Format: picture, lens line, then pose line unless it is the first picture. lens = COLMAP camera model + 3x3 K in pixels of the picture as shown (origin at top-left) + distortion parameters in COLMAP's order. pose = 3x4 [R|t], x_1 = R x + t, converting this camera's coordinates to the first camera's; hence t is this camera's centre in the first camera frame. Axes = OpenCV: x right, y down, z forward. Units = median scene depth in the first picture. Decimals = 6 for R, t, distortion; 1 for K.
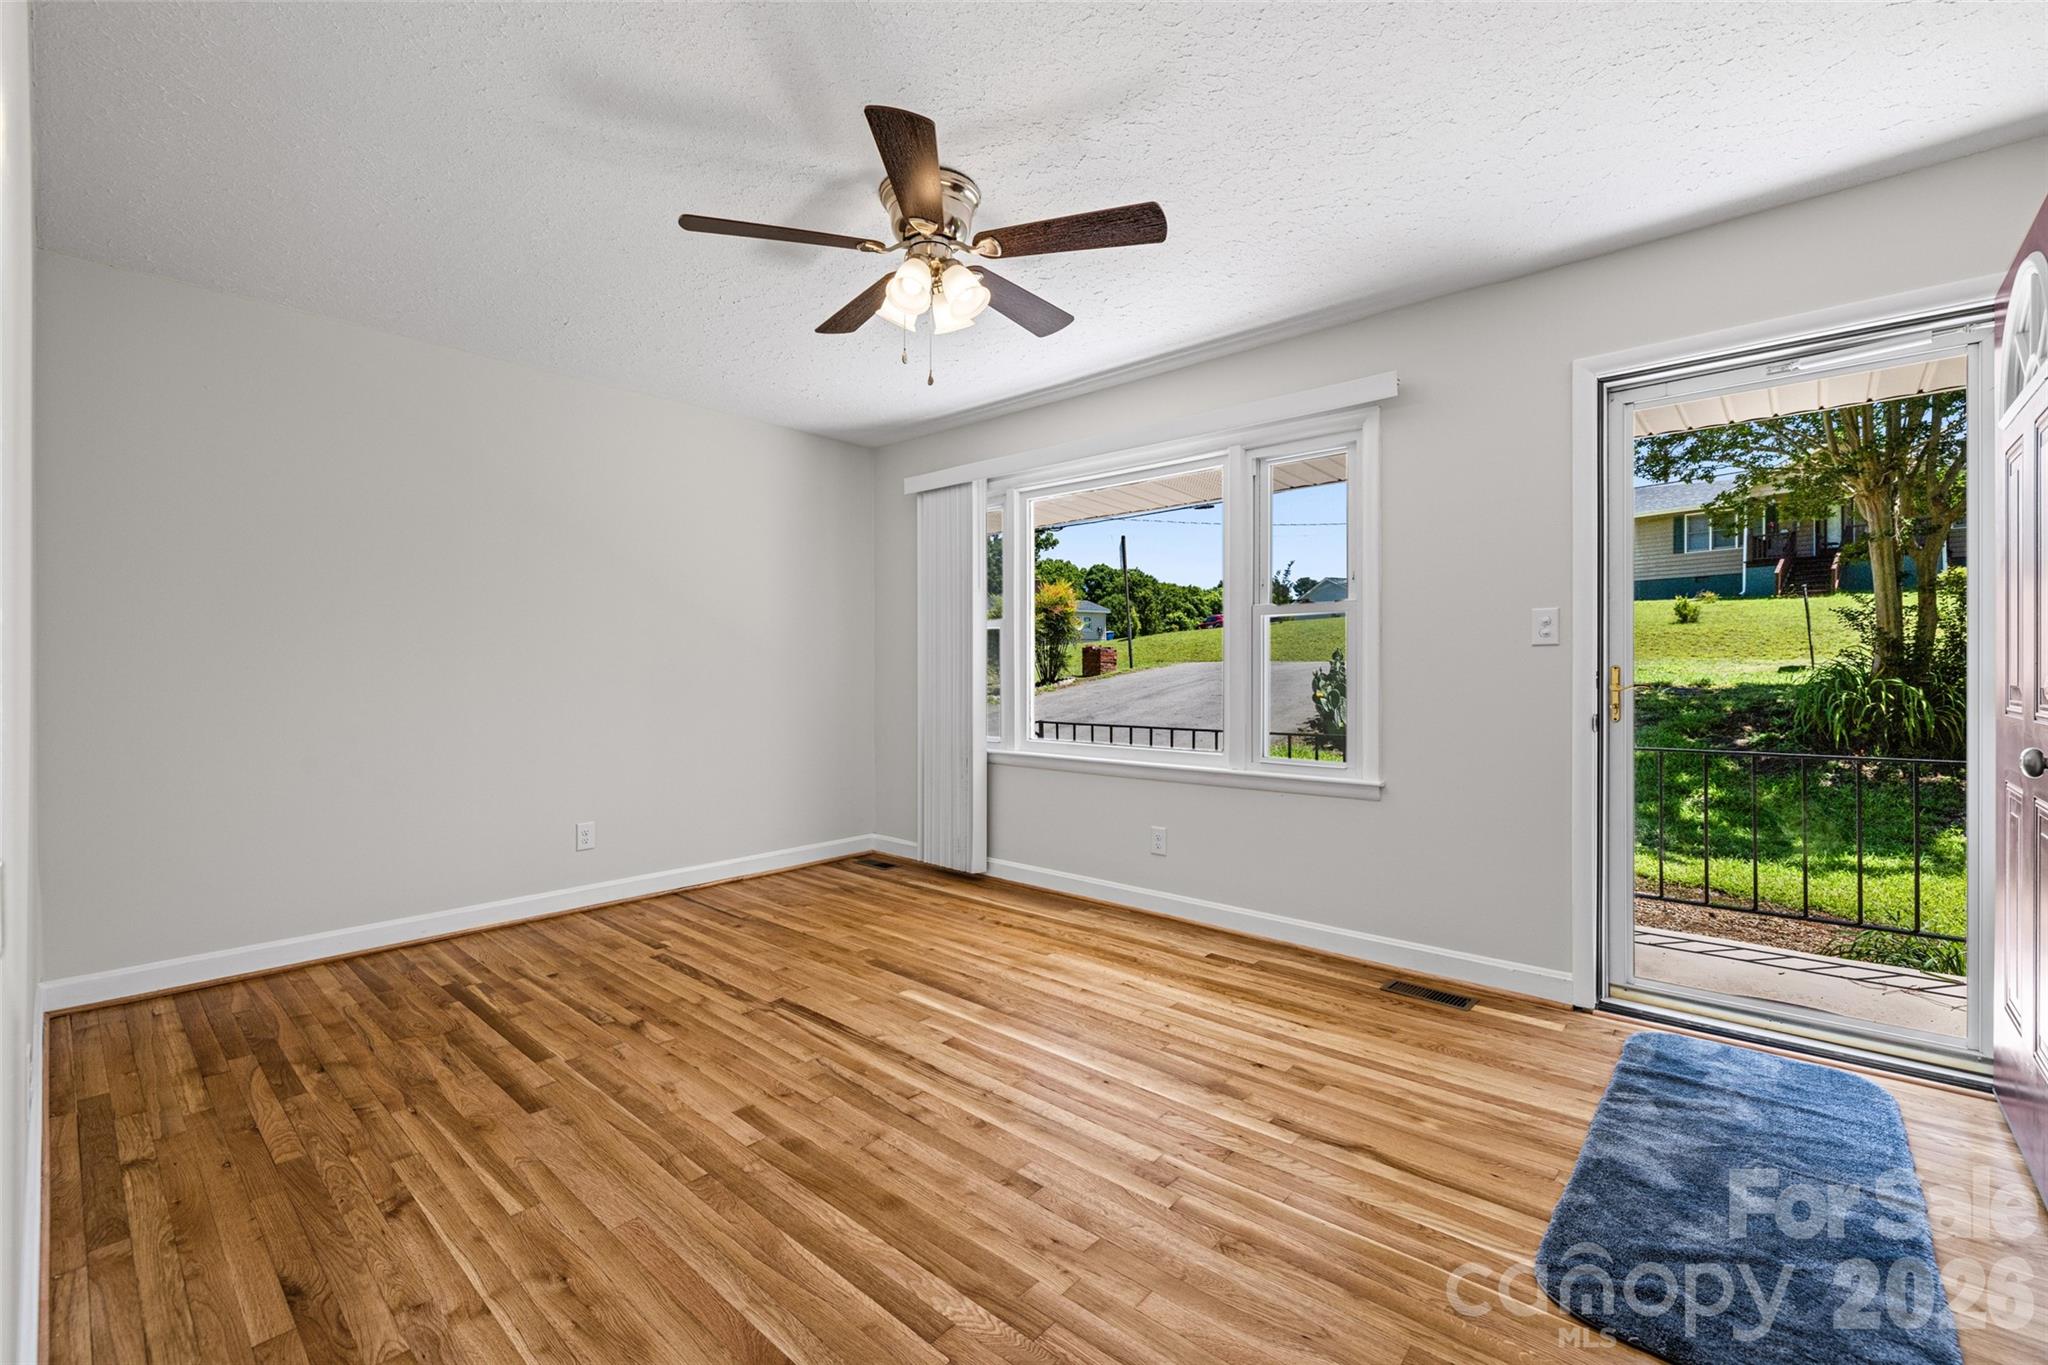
lens RADIAL K [[867.1, 0, 1016.1], [0, 867.1, 672.2], [0, 0, 1]] dist [-0.001818, 0.000005]
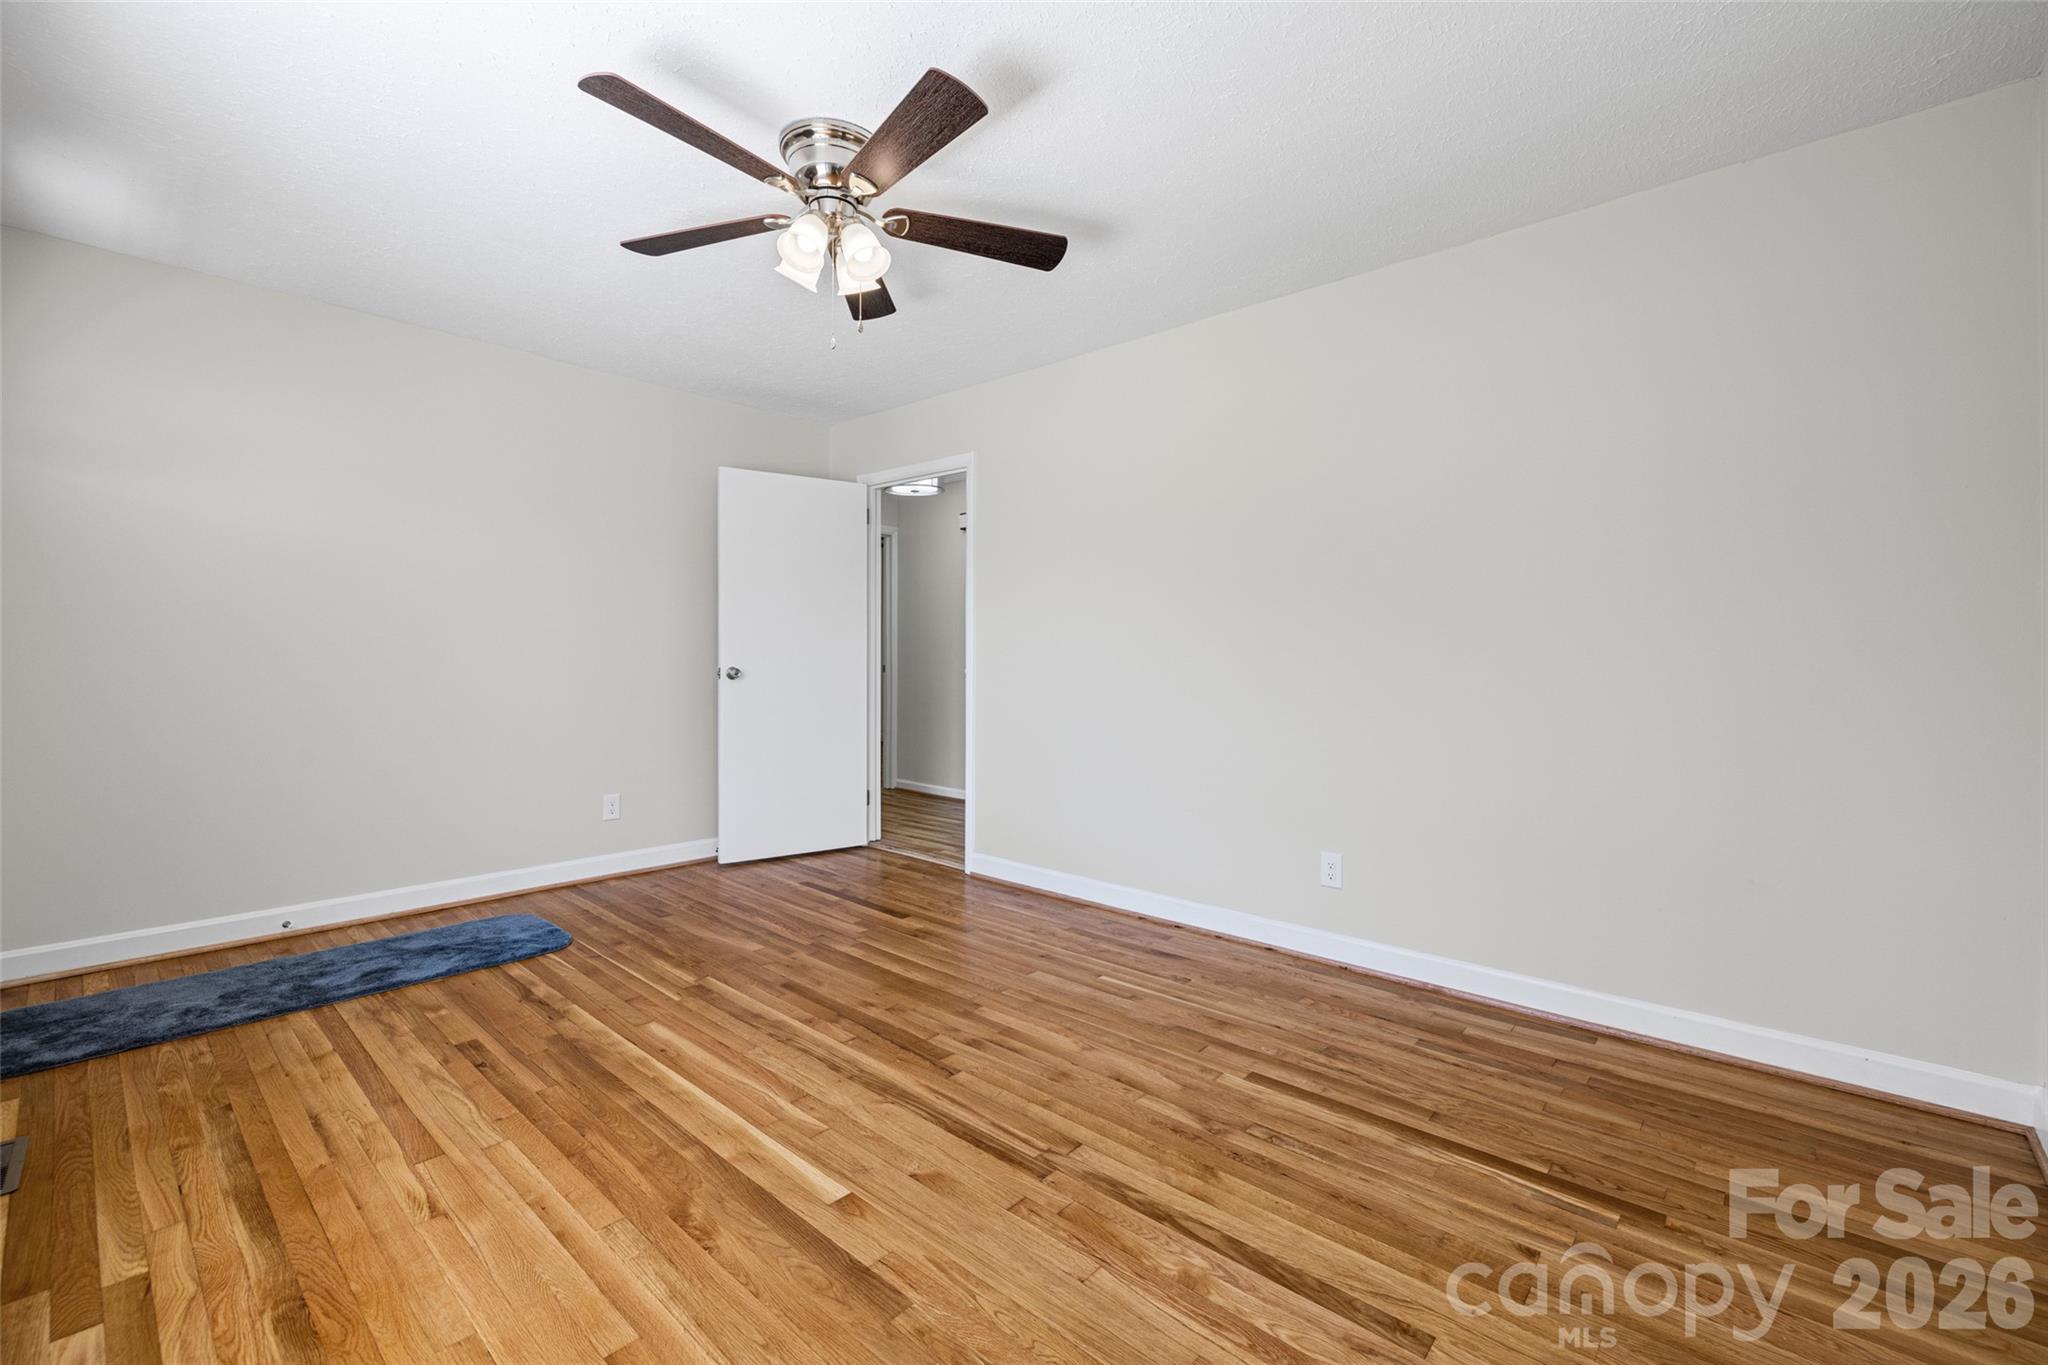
lens RADIAL K [[857.6, 0, 1021.0], [0, 857.6, 671.6], [0, 0, 1]] dist [0.000212, 0.000178]
pose [[-0.999959, -0.007274, 0.005434, -0.274782], [-0.007182, 0.999835, 0.016668, 0.006255], [-0.005555, 0.016628, -0.999846, 1.717620]]
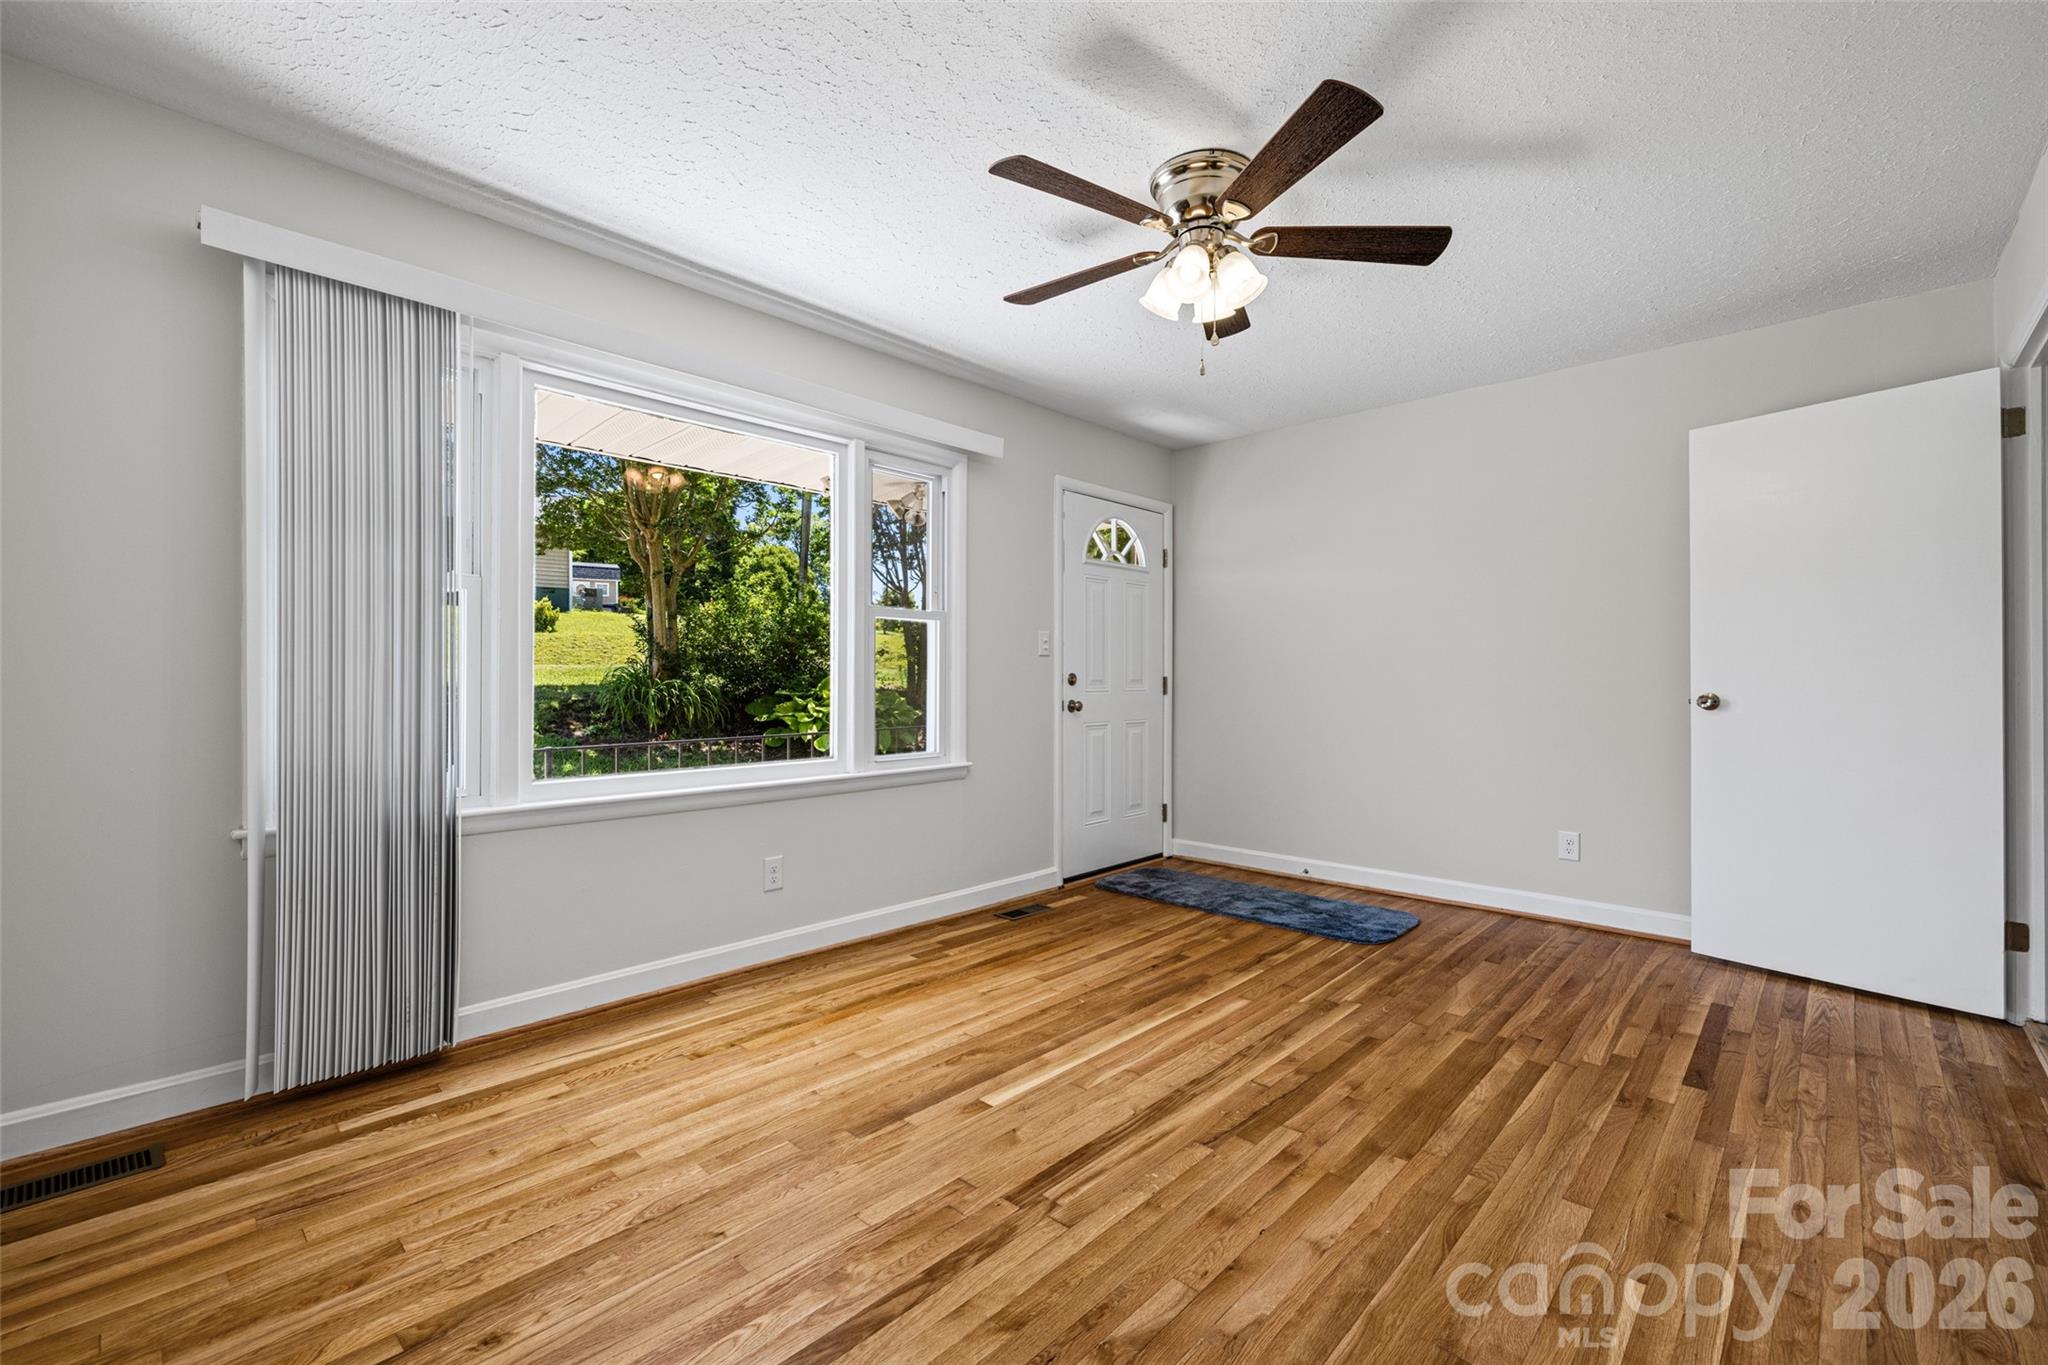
lens RADIAL K [[866.2, 0, 1041.2], [0, 866.2, 675.7], [0, 0, 1]] dist [0.001056, 0.000180]
pose [[0.013316, 0.003150, 0.999906, -0.949468], [-0.000634, 0.999995, -0.003142, 0.008054], [-0.999911, -0.000592, 0.013318, 1.034880]]
